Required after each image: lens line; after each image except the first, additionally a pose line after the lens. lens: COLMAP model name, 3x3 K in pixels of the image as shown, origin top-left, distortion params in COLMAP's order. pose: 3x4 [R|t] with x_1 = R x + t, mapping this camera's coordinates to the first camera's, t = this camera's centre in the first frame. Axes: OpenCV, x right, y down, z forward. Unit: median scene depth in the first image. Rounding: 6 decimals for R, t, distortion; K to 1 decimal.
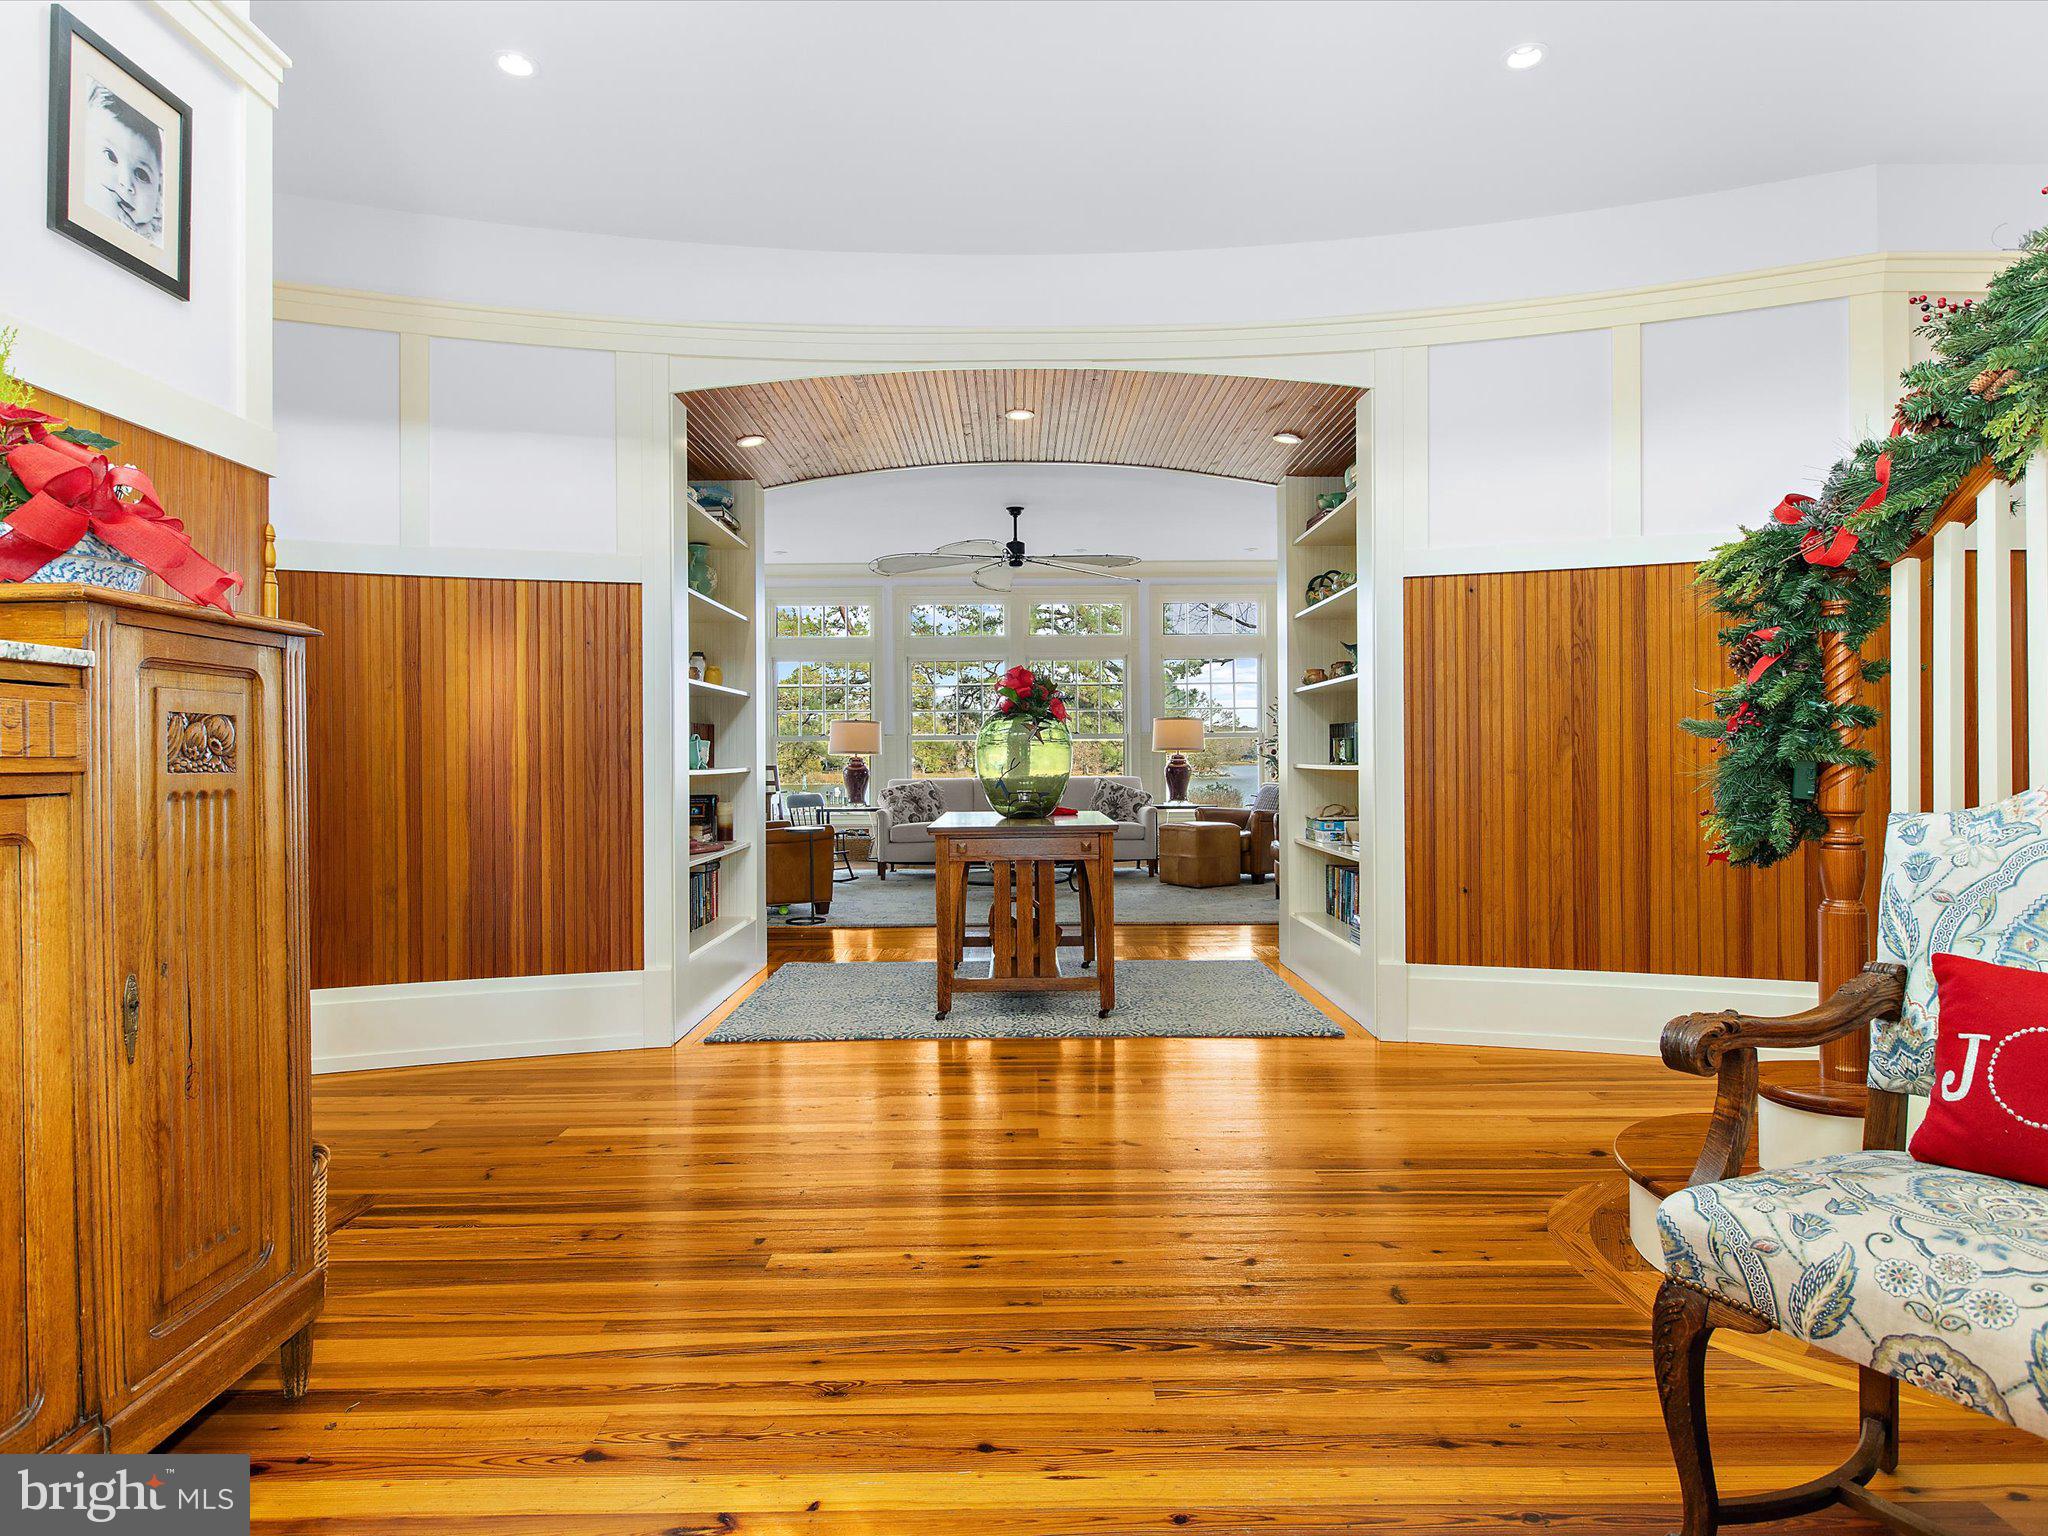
lens RADIAL K [[1073.9, 0, 1024.3], [0, 1073.9, 757.5], [0, 0, 1]] dist [-0.000817, -0.000804]
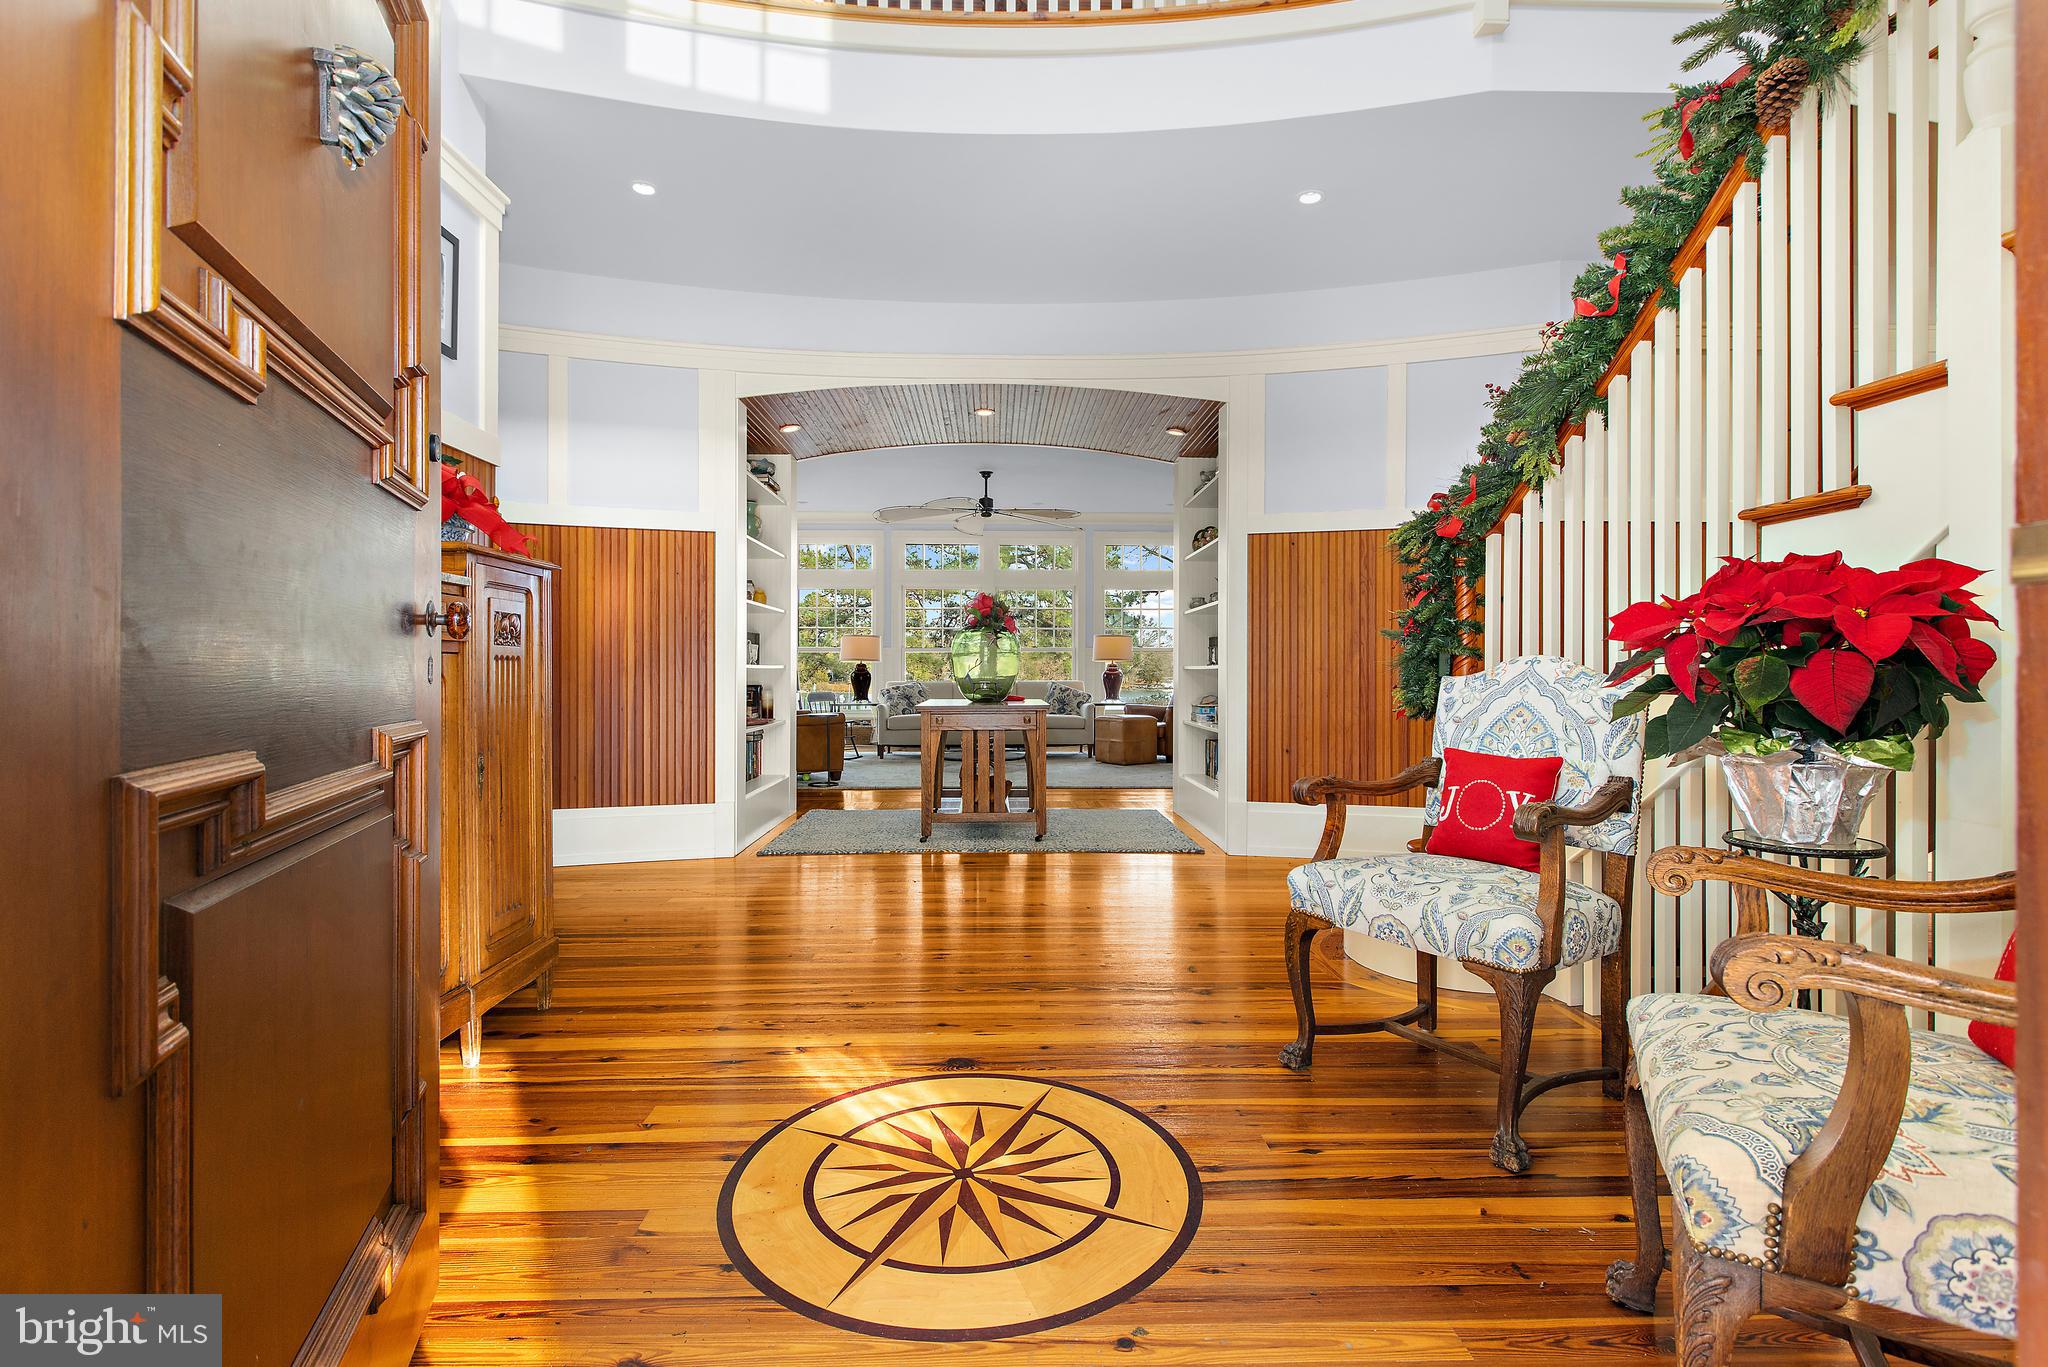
lens RADIAL K [[911.7, 0, 1027.7], [0, 911.7, 674.7], [0, 0, 1]] dist [0.002639, 0.000130]
pose [[0.999544, 0.008043, 0.029114, 0.023823], [-0.008116, 0.999964, 0.002385, 0.020667], [-0.029094, -0.002621, 0.999573, -0.218532]]
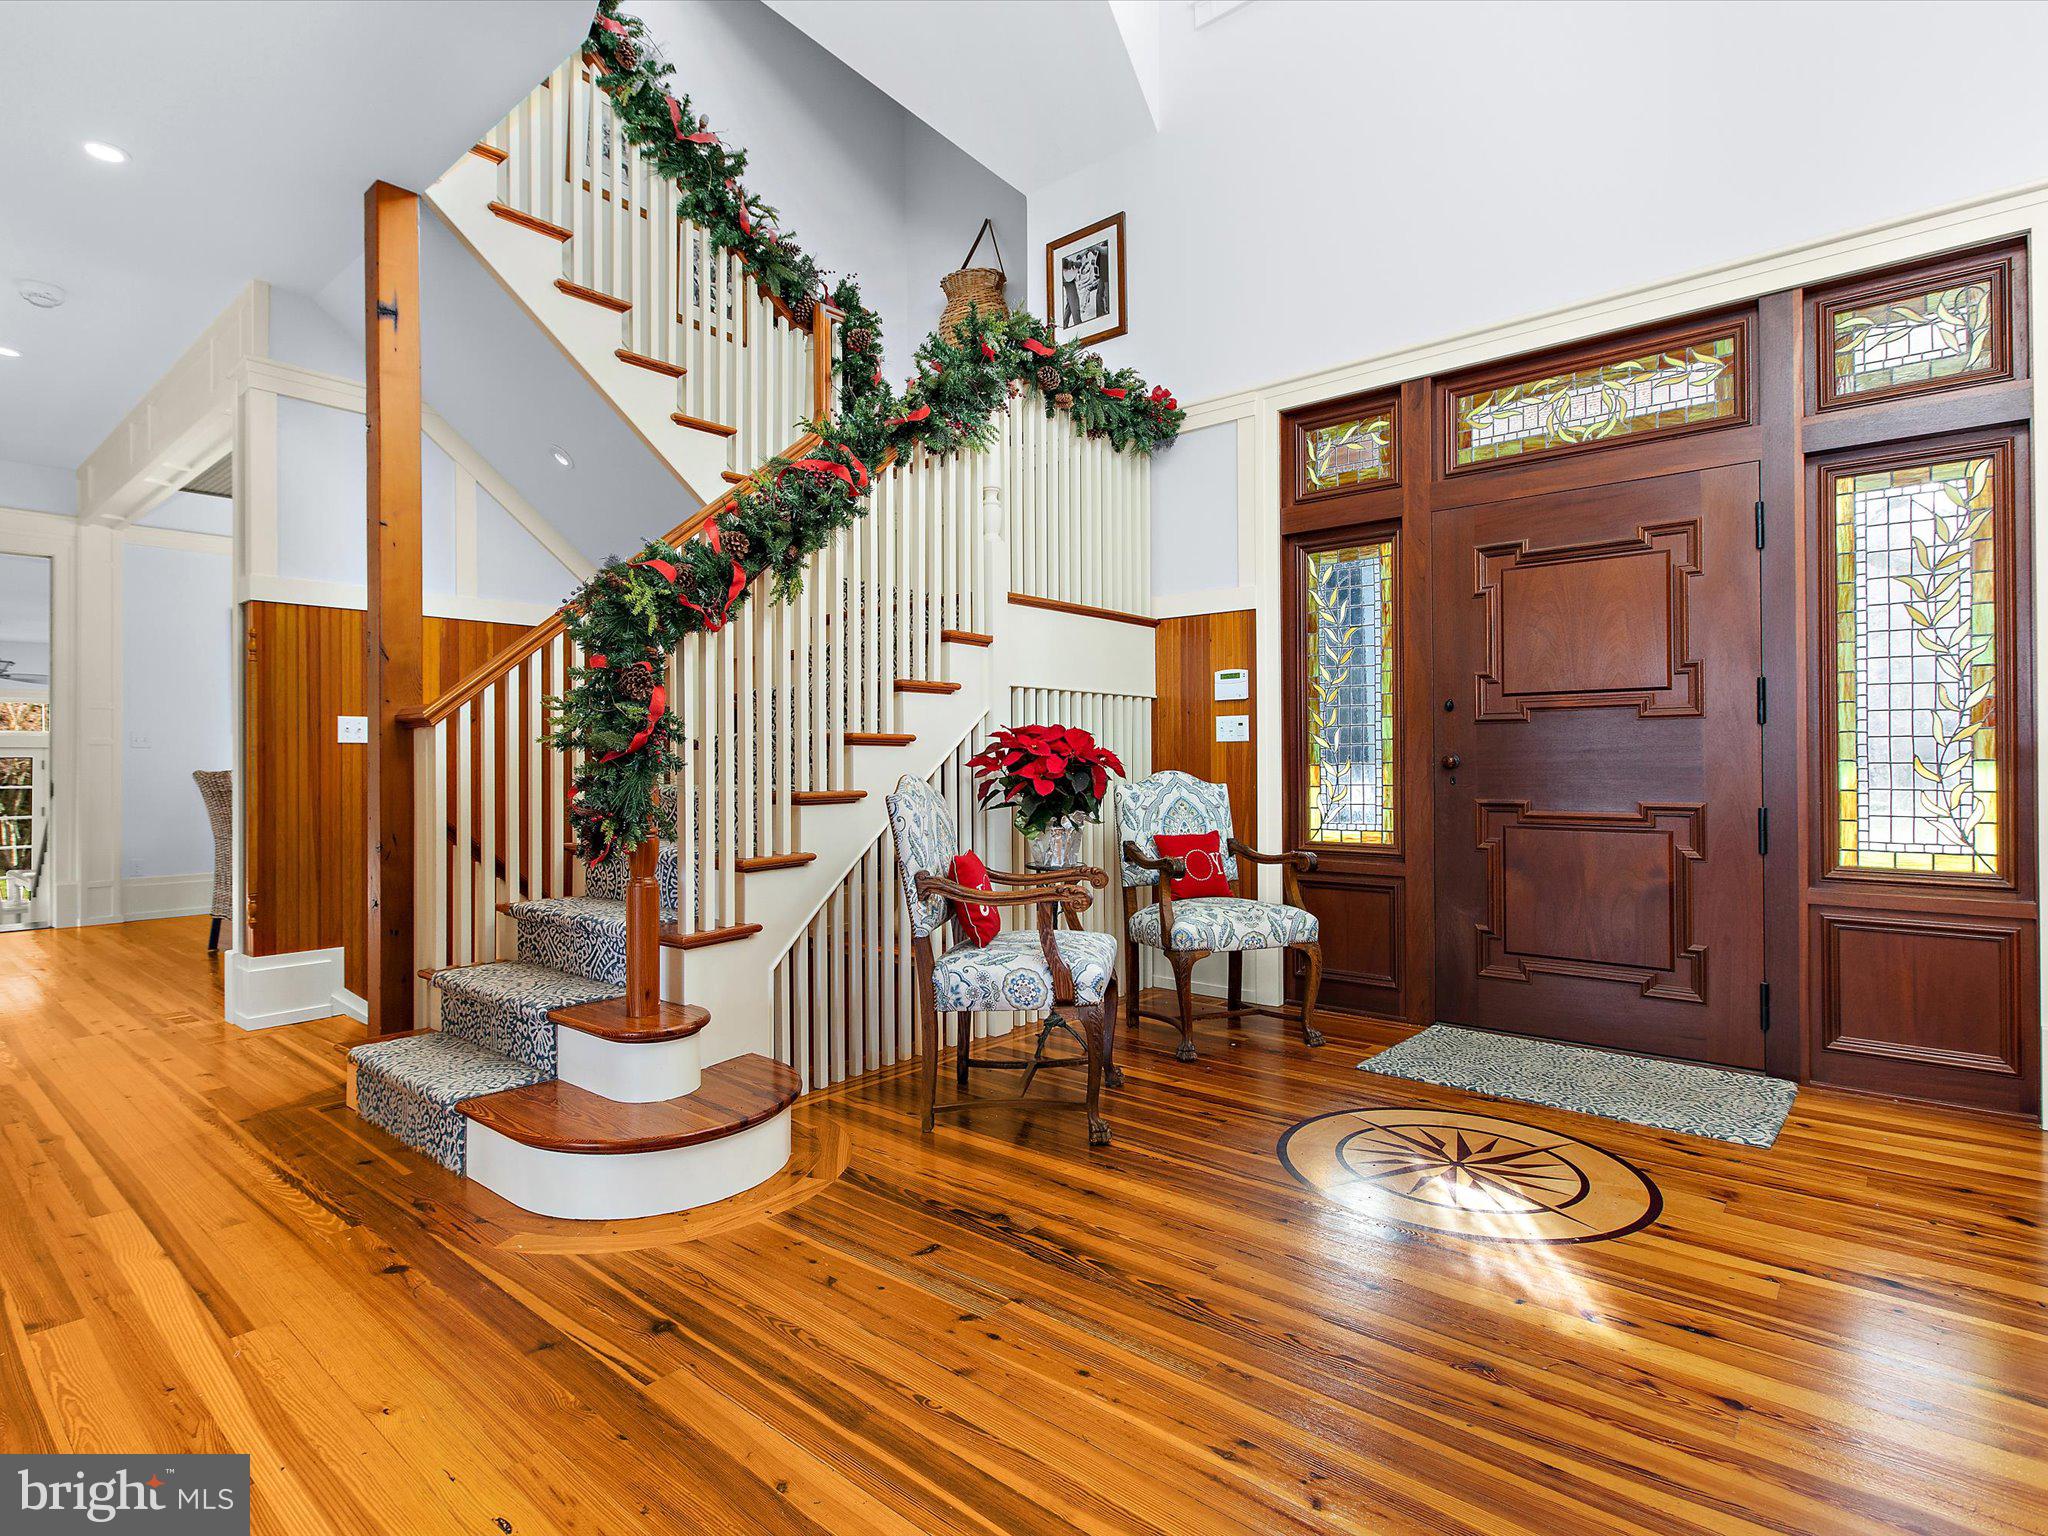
lens RADIAL K [[1073.9, 0, 1027.6], [0, 1073.9, 763.8], [0, 0, 1]] dist [-0.000817, -0.000804]
pose [[-0.762174, 0.014626, 0.647207, -0.229353], [0.014713, 0.999878, -0.005270, 0.007290], [-0.647205, 0.005506, -0.762296, 0.913925]]
